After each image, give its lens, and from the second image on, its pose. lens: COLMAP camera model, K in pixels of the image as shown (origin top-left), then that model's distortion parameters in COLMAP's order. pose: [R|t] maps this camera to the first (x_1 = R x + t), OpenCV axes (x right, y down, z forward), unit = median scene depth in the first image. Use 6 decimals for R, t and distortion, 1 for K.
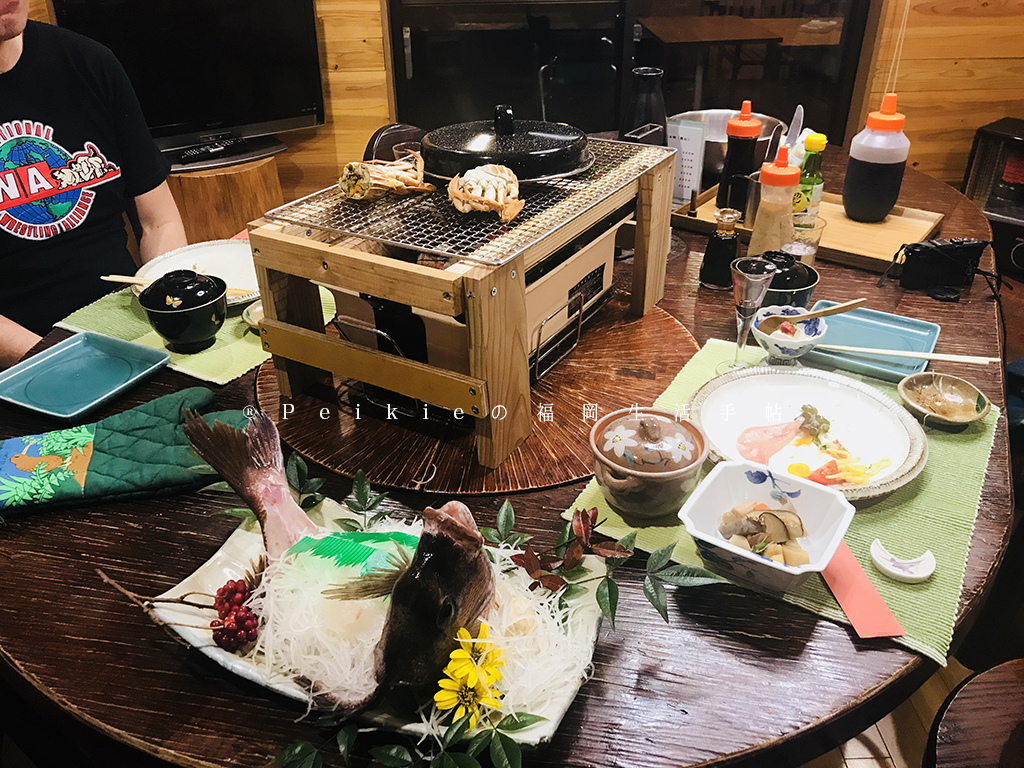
lens RADIAL K [[860.1, 0, 512.0], [0, 860.1, 371.1], [0, 0, 1]] dist [0.075672, -0.117025]
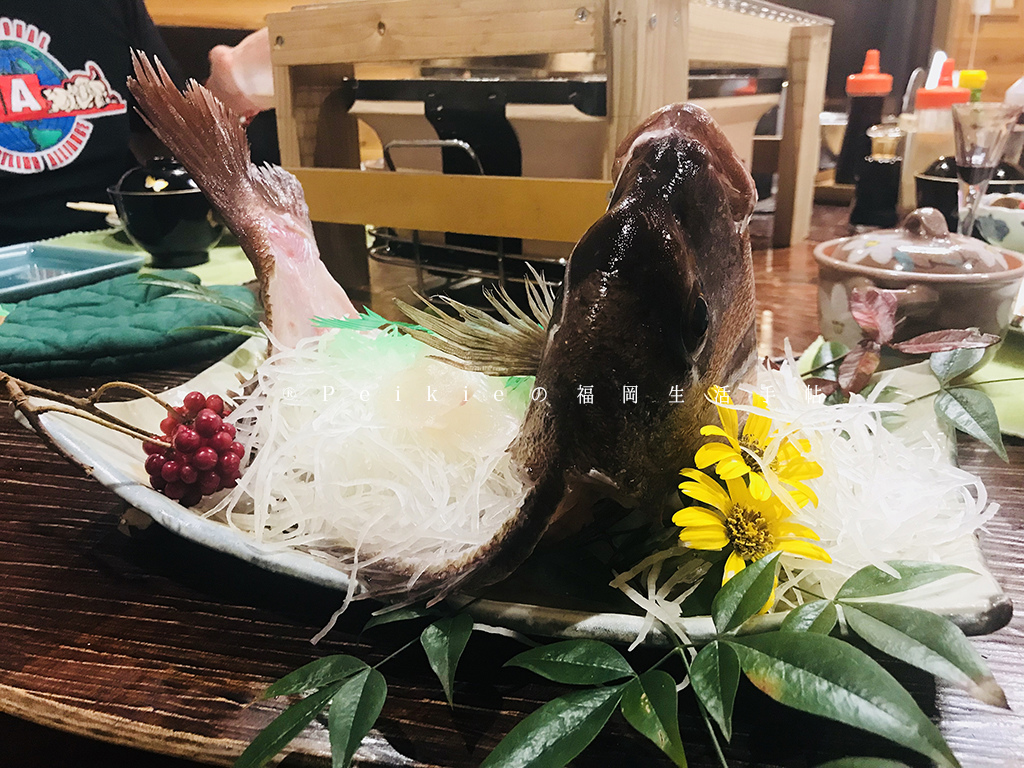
lens RADIAL K [[824.7, 0, 512.0], [0, 824.7, 384.0], [0, 0, 1]] dist [-0.051681, 0.008353]
pose [[0.999980, -0.003168, -0.005466, -0.086242], [0.001849, 0.974052, -0.226317, 0.215289], [0.006041, 0.226303, 0.974038, 0.334836]]
